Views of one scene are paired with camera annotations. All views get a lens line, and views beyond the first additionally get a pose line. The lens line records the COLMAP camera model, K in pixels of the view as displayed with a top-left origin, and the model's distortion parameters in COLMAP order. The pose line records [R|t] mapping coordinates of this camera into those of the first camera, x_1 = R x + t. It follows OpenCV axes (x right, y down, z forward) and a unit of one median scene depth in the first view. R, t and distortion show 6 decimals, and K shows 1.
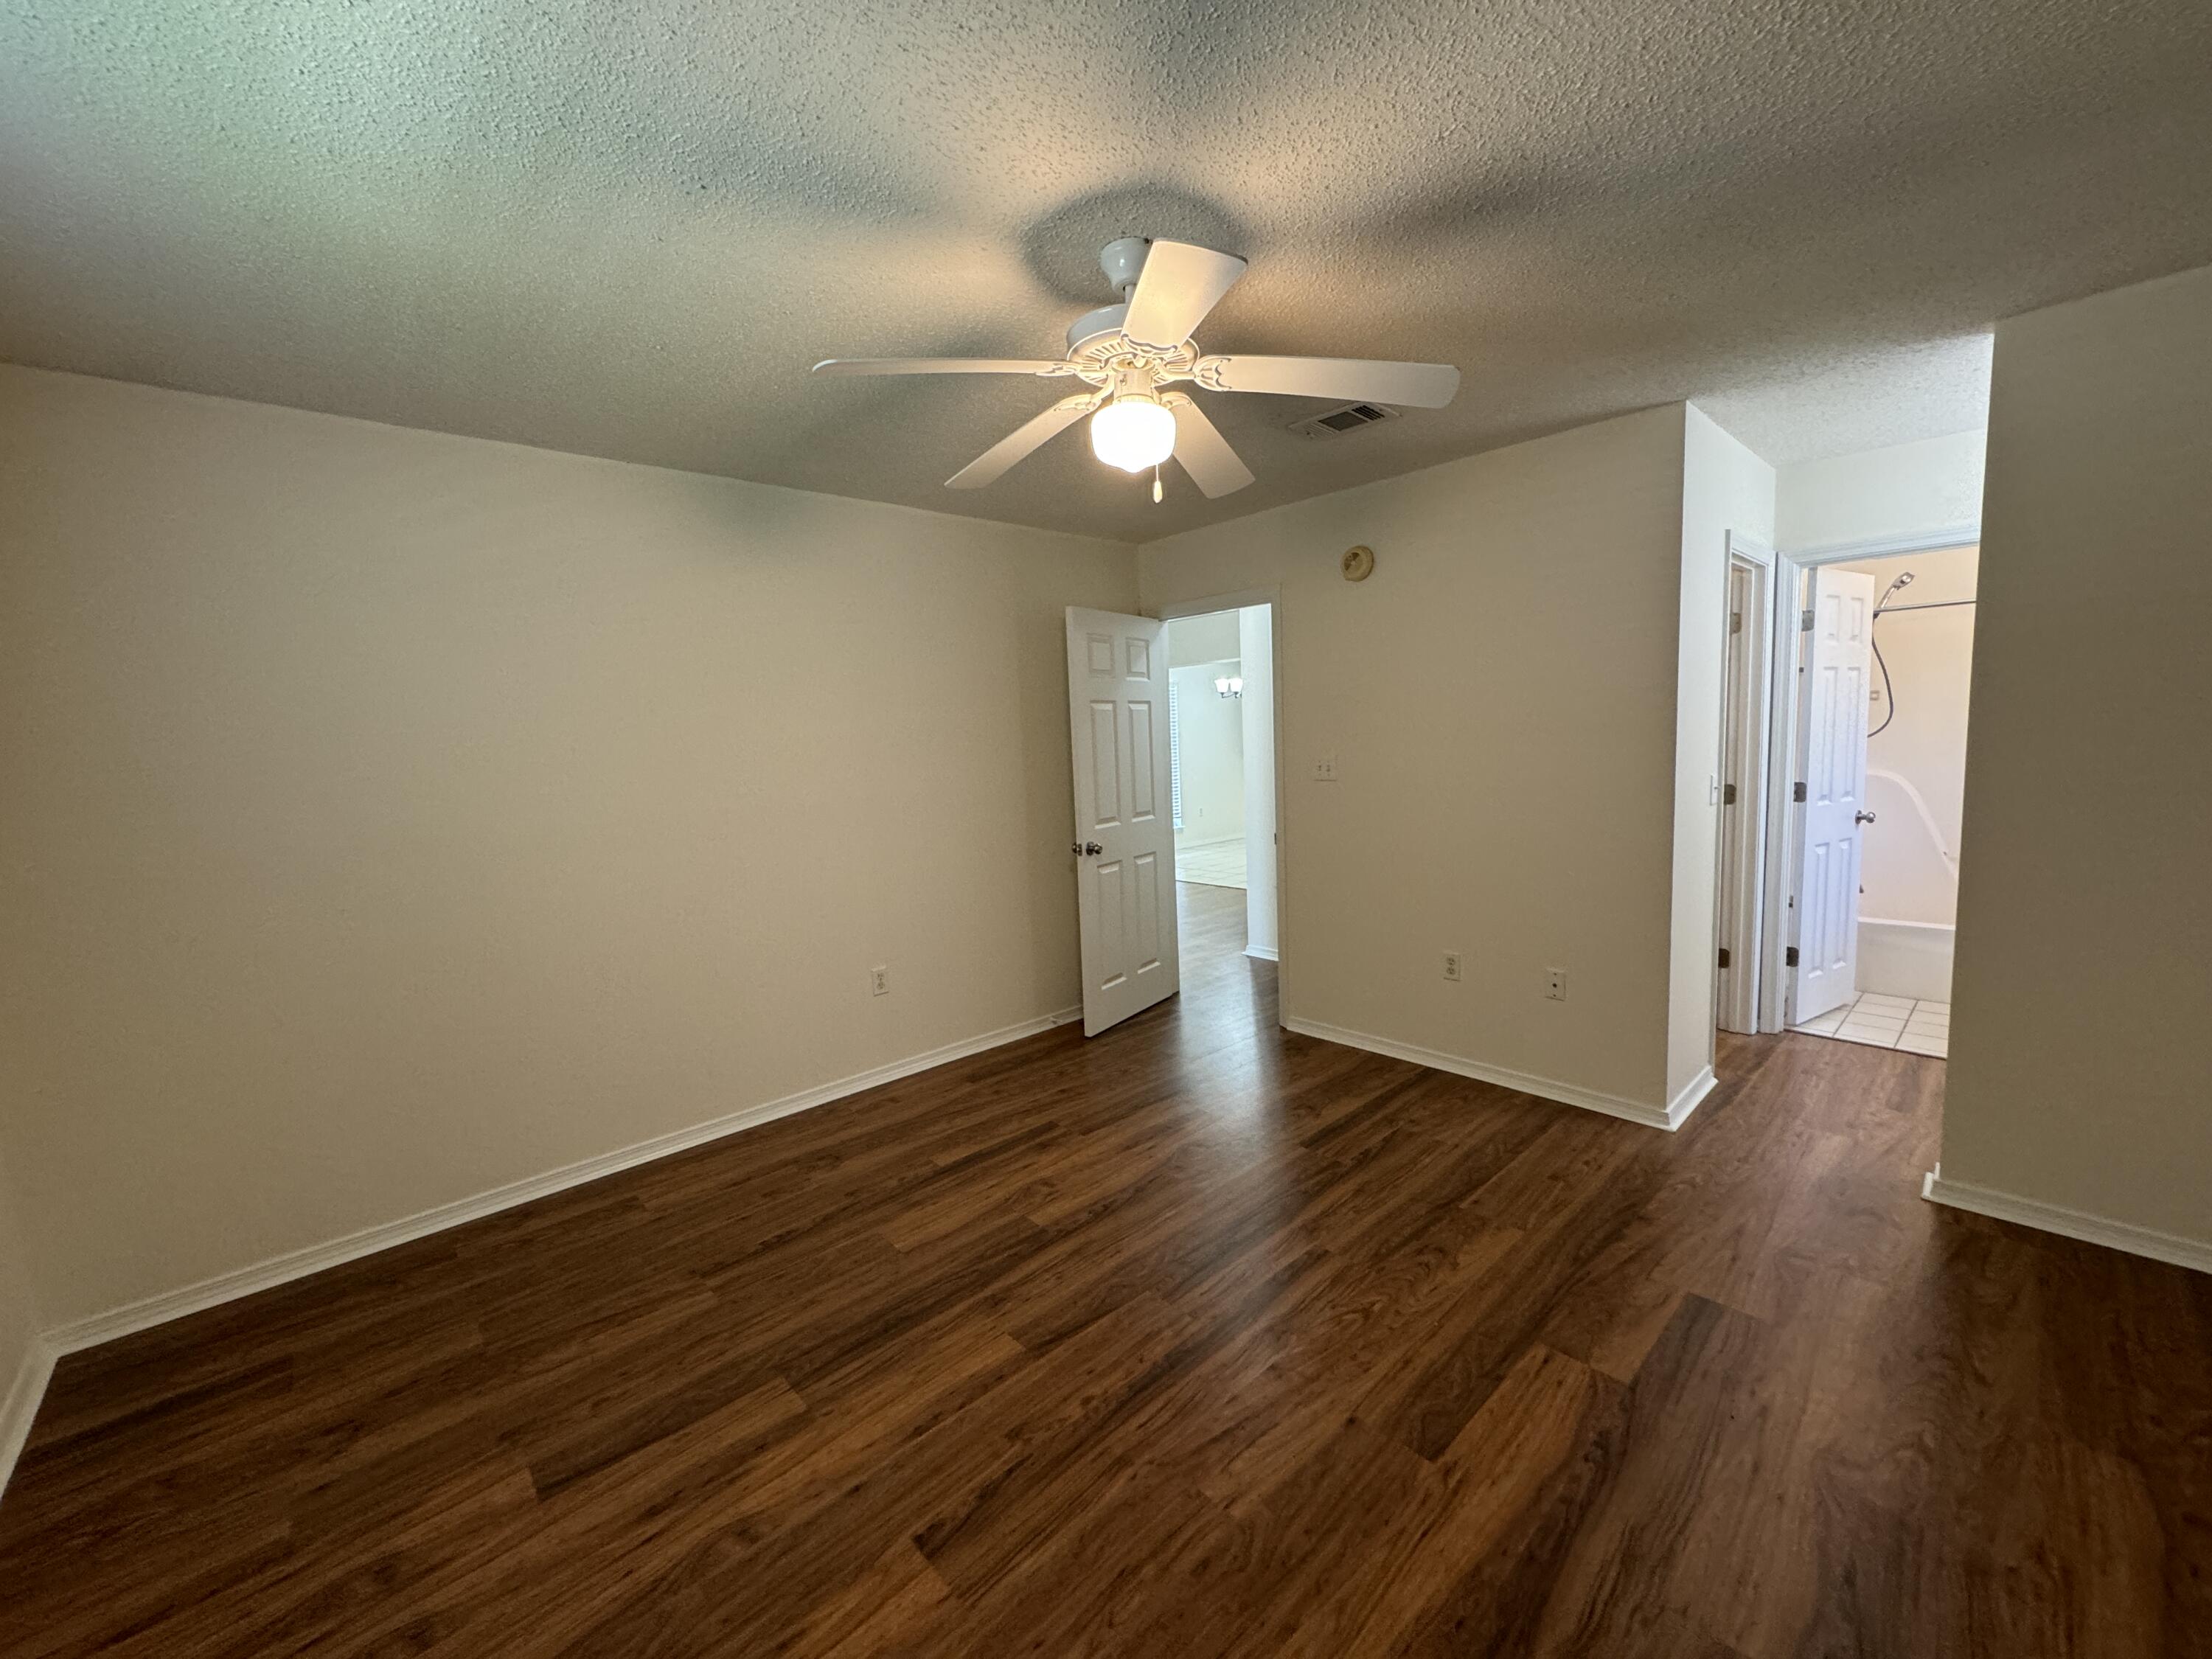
lens RADIAL K [[889.6, 0, 1106.0], [0, 889.6, 829.5], [0, 0, 1]] dist [0.000419, -0.000155]
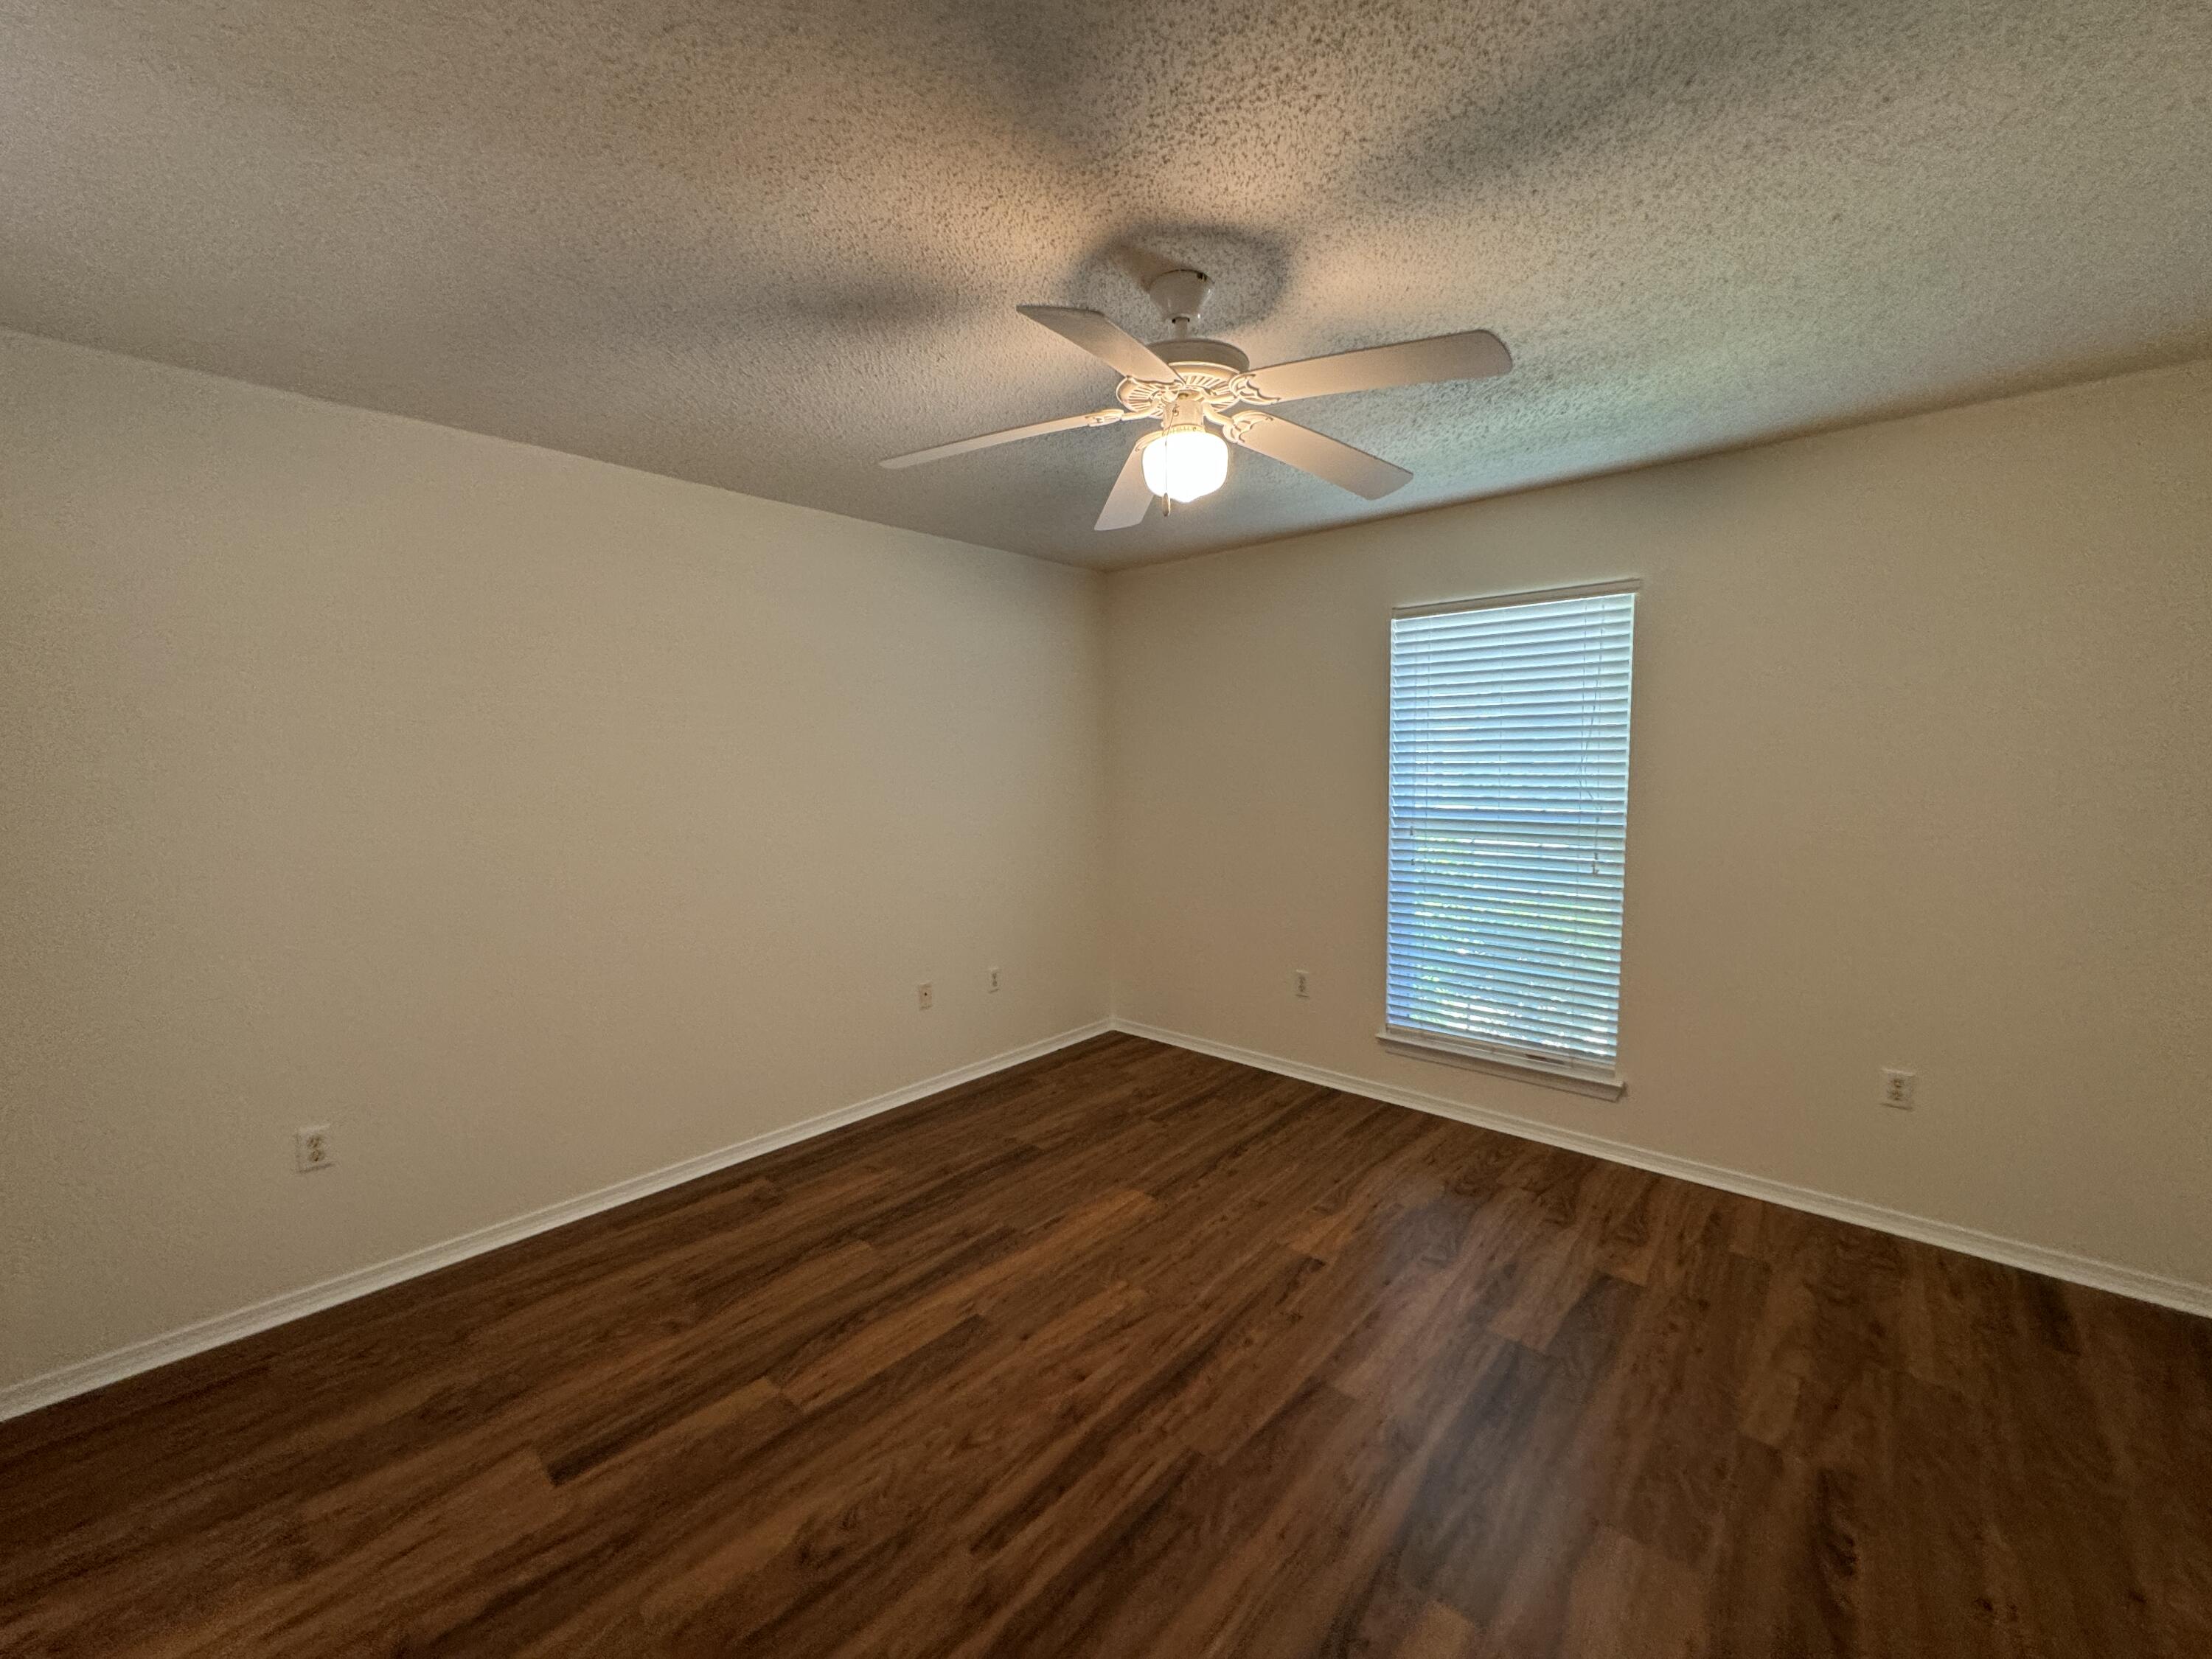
lens RADIAL K [[889.6, 0, 1106.0], [0, 889.6, 829.5], [0, 0, 1]] dist [0.000419, -0.000155]
pose [[-0.994803, 0.057225, -0.084219, 0.220261], [0.040702, 0.981660, 0.186242, -0.229678], [0.093332, 0.181846, -0.978888, 1.992629]]
